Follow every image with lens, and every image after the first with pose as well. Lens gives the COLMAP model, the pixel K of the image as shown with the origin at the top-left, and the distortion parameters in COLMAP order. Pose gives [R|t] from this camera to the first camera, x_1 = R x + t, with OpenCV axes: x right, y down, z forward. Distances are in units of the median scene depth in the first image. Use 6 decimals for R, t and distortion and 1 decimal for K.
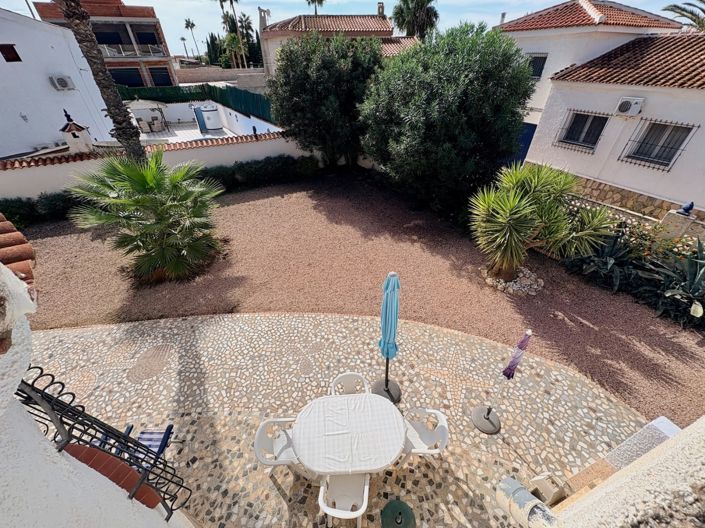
lens RADIAL K [[279.2, 0, 352.5], [0, 279.2, 264.0], [0, 0, 1]] dist [-0.000194, 0.000090]
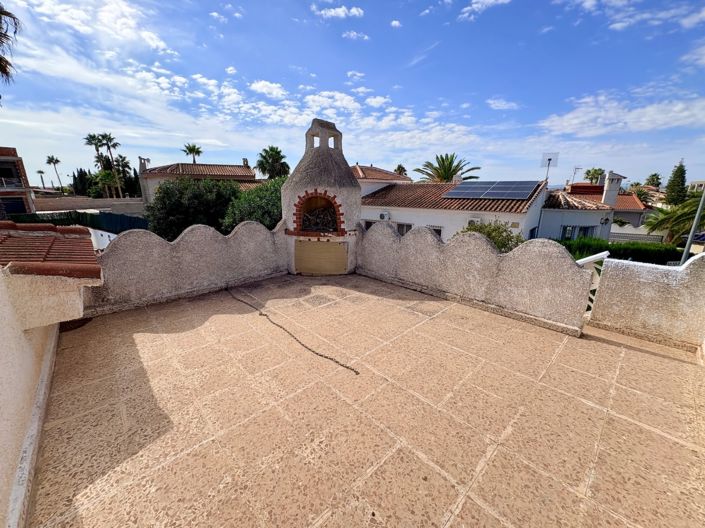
lens RADIAL K [[279.2, 0, 352.5], [0, 279.2, 264.0], [0, 0, 1]] dist [-0.000194, 0.000090]
pose [[0.928211, -0.084229, 0.362395, 0.045547], [0.212519, 0.919529, -0.330609, 0.108198], [-0.305386, 0.383890, 0.871417, -0.156463]]
